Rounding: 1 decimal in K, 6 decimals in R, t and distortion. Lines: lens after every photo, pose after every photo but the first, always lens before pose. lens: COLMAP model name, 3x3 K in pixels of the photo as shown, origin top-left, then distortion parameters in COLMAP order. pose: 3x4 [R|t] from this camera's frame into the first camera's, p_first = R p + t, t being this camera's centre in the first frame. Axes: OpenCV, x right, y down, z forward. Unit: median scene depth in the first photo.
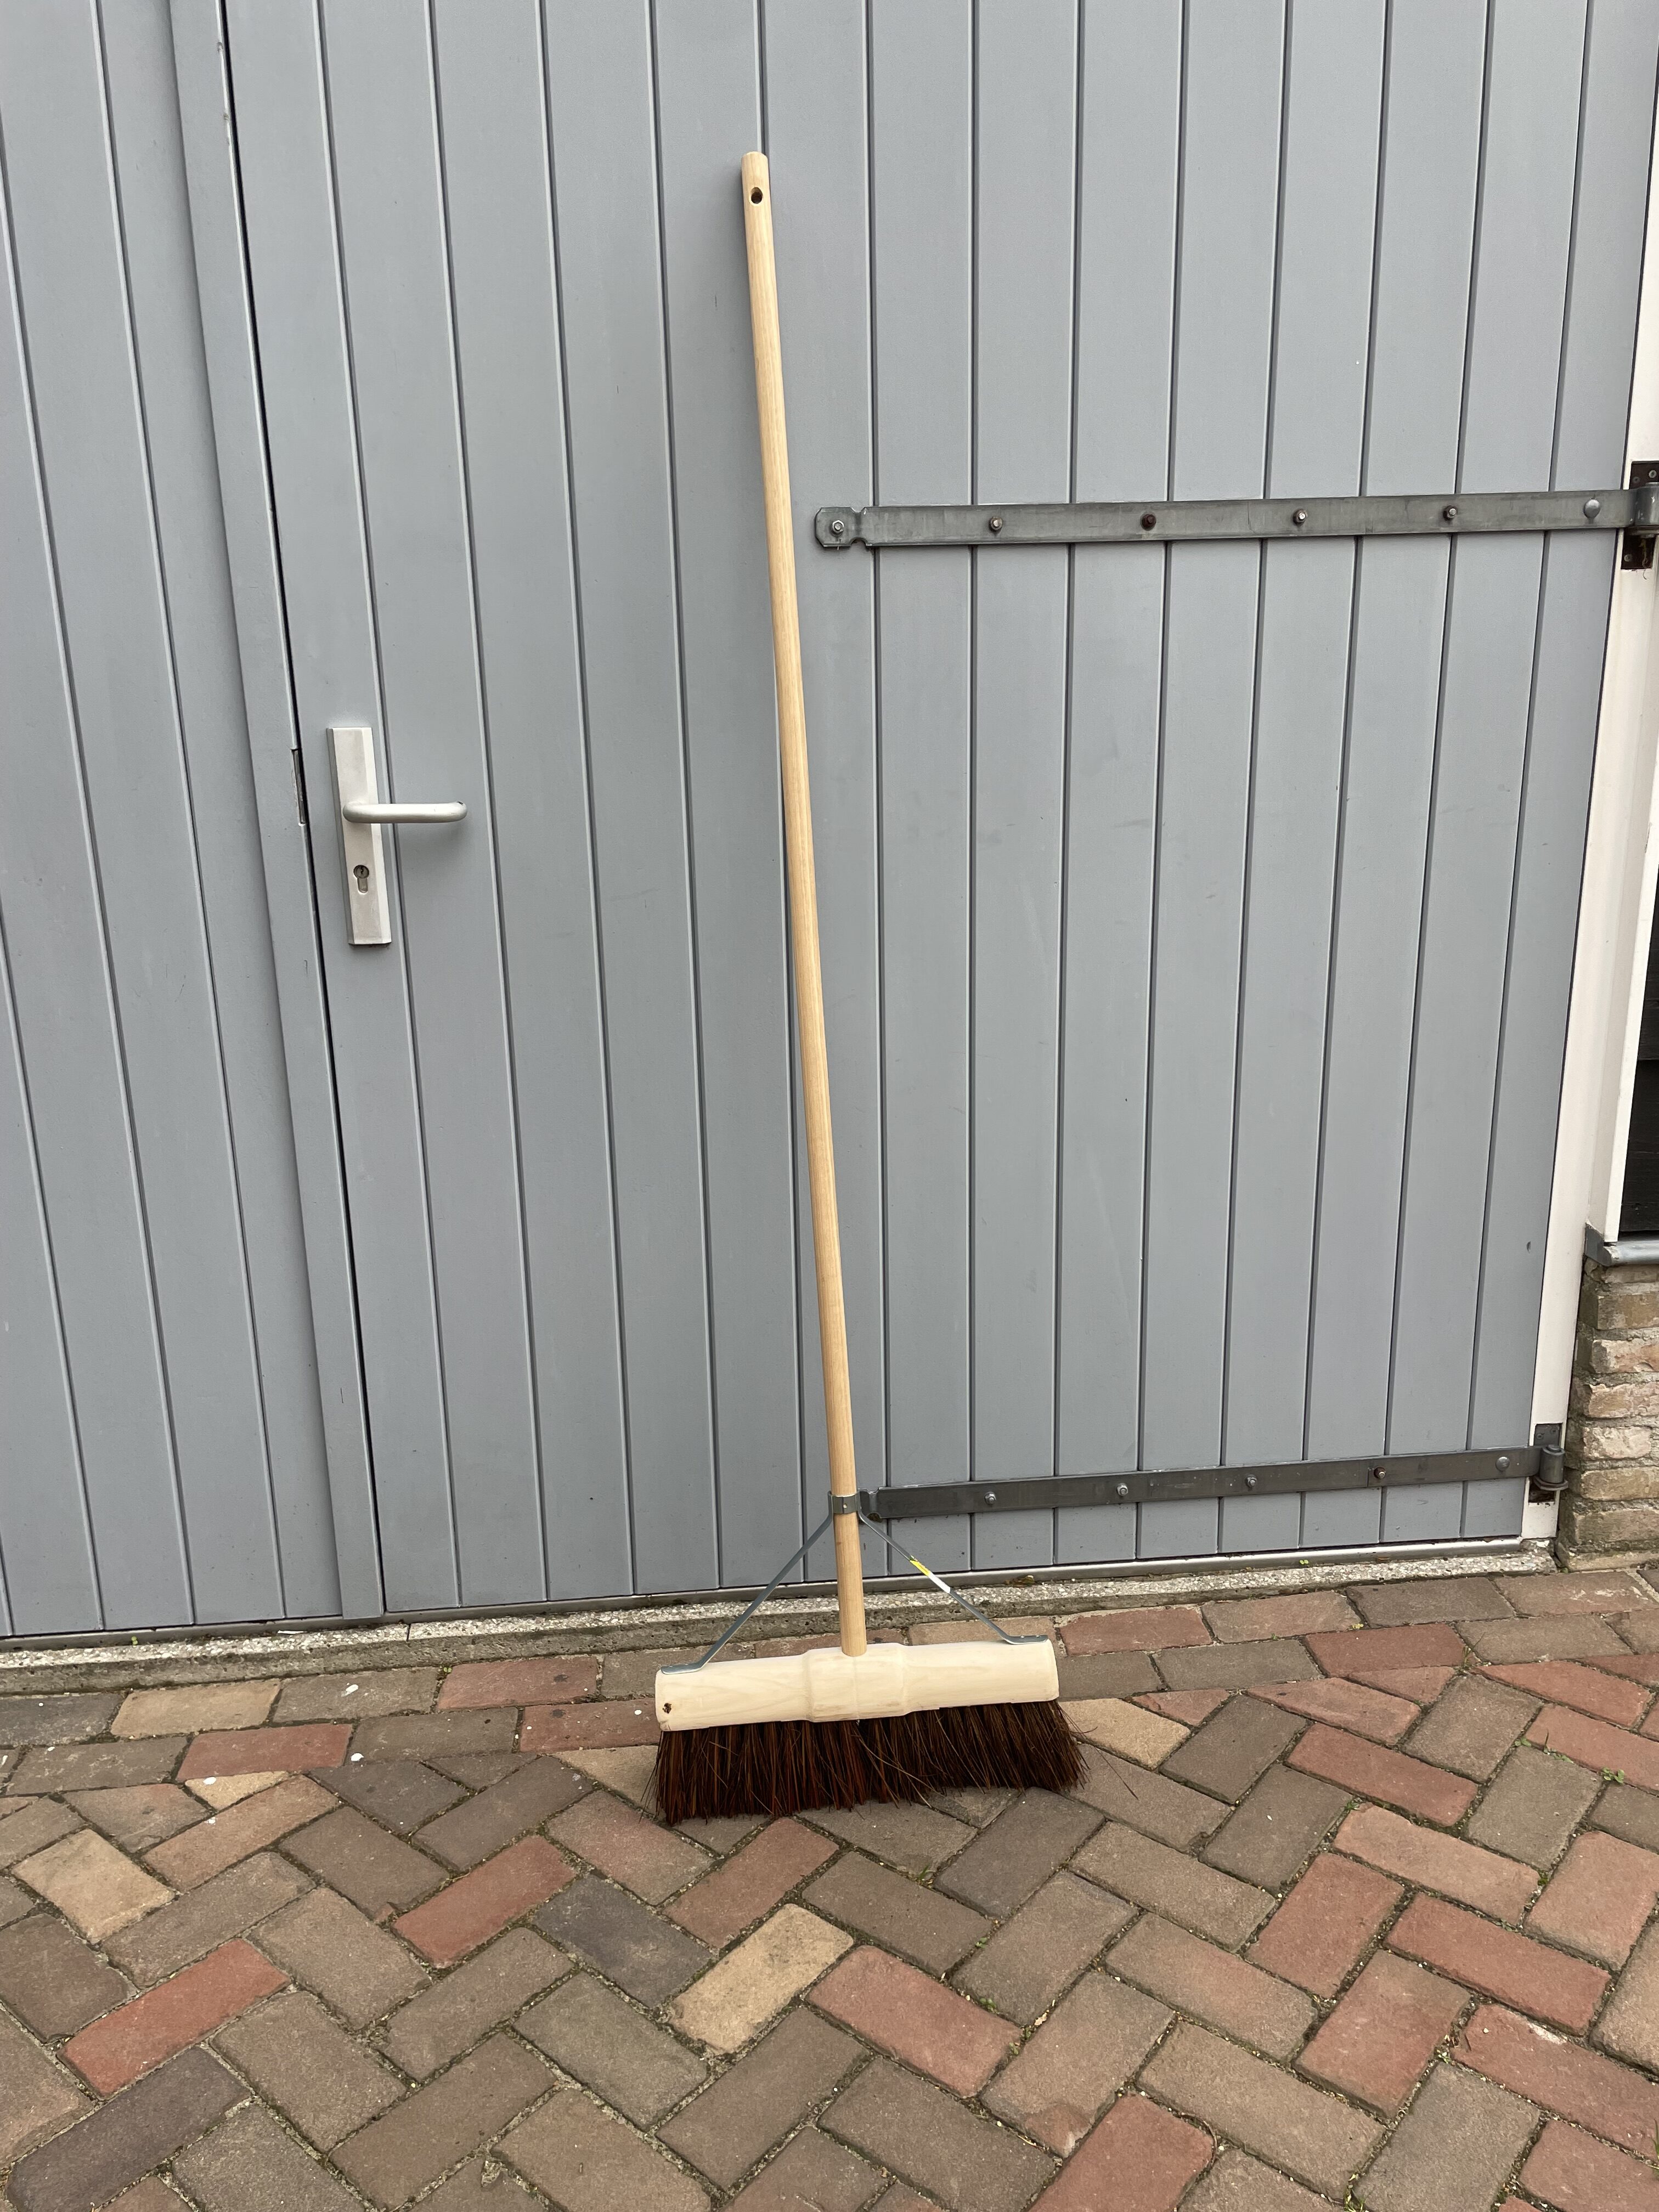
lens RADIAL K [[1664.3, 0, 829.5], [0, 1664.3, 1106.0], [0, 0, 1]] dist [0.081005, -0.101805]
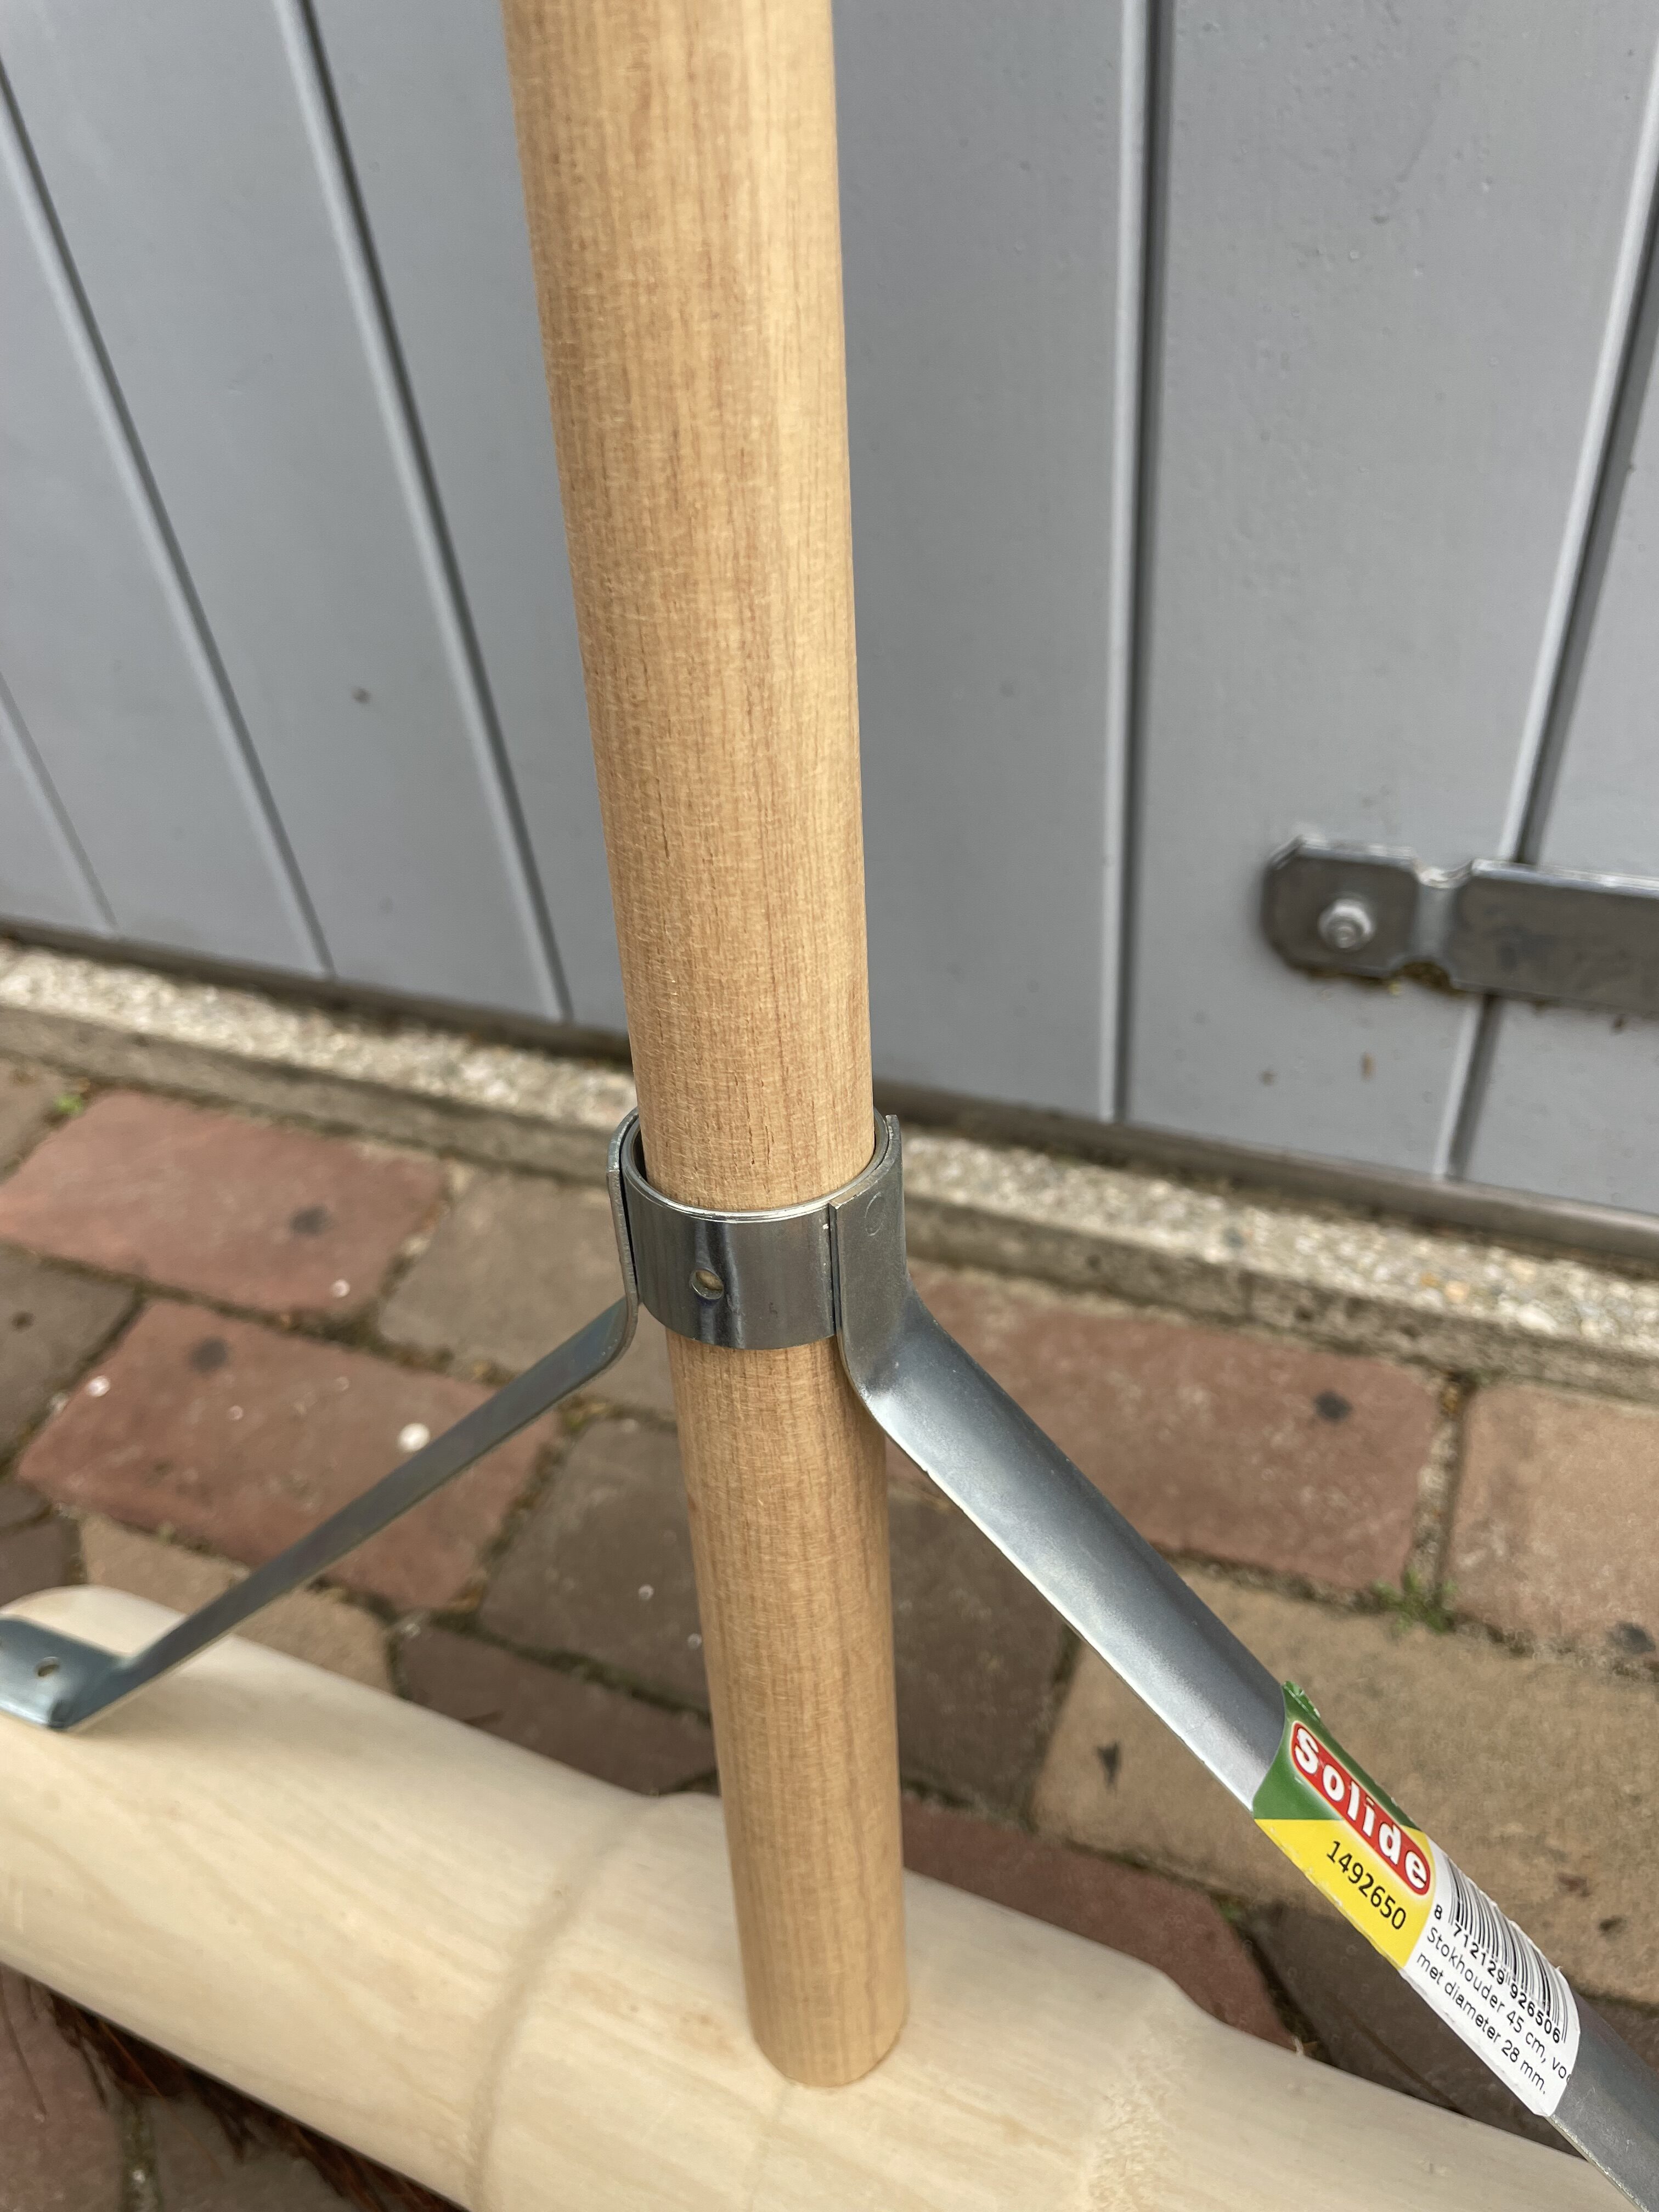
lens RADIAL K [[1714.8, 0, 805.3], [0, 1714.8, 1104.4], [0, 0, 1]] dist [0.070321, -0.119551]
pose [[0.894194, 0.251488, -0.370367, 0.042604], [-0.035200, 0.864237, 0.501851, 0.145150], [0.446294, -0.435715, 0.781648, 0.766357]]
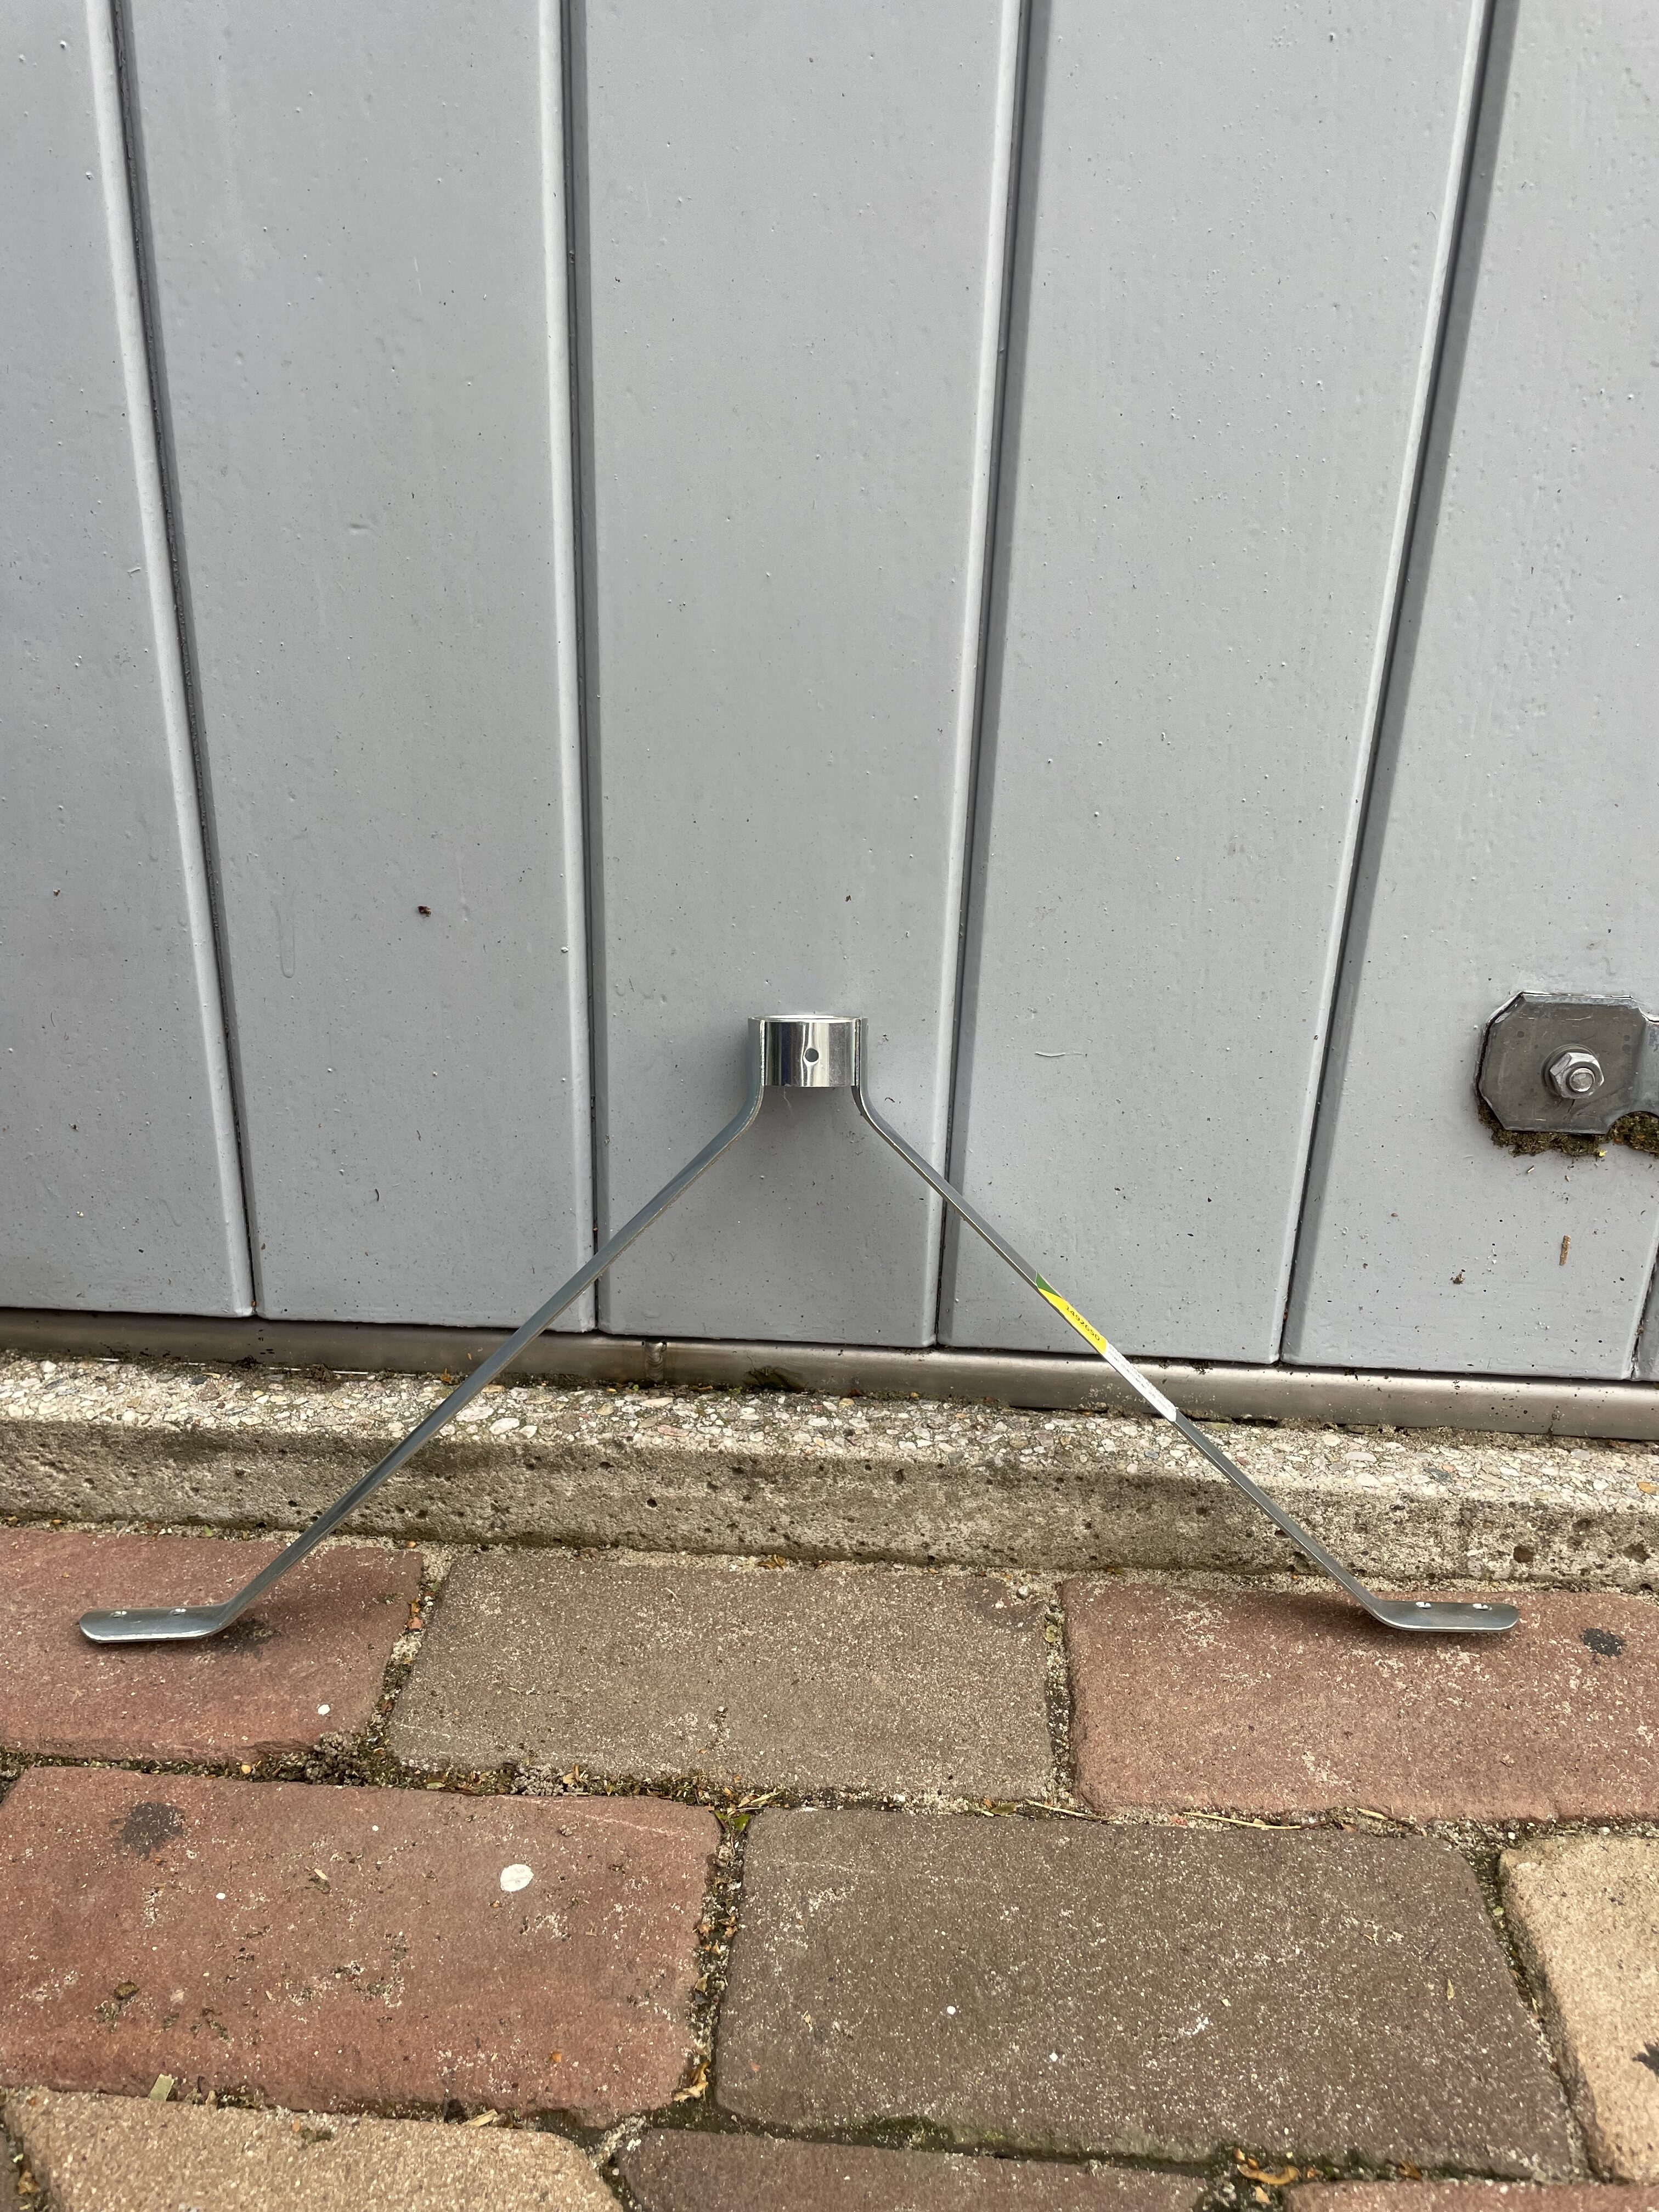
lens RADIAL K [[1676.1, 0, 834.7], [0, 1676.1, 1092.1], [0, 0, 1]] dist [0.063917, -0.088590]
pose [[0.990801, 0.099097, -0.092153, -0.061404], [-0.086879, 0.987927, 0.128270, 0.220161], [0.103752, -0.119084, 0.987449, 0.758155]]
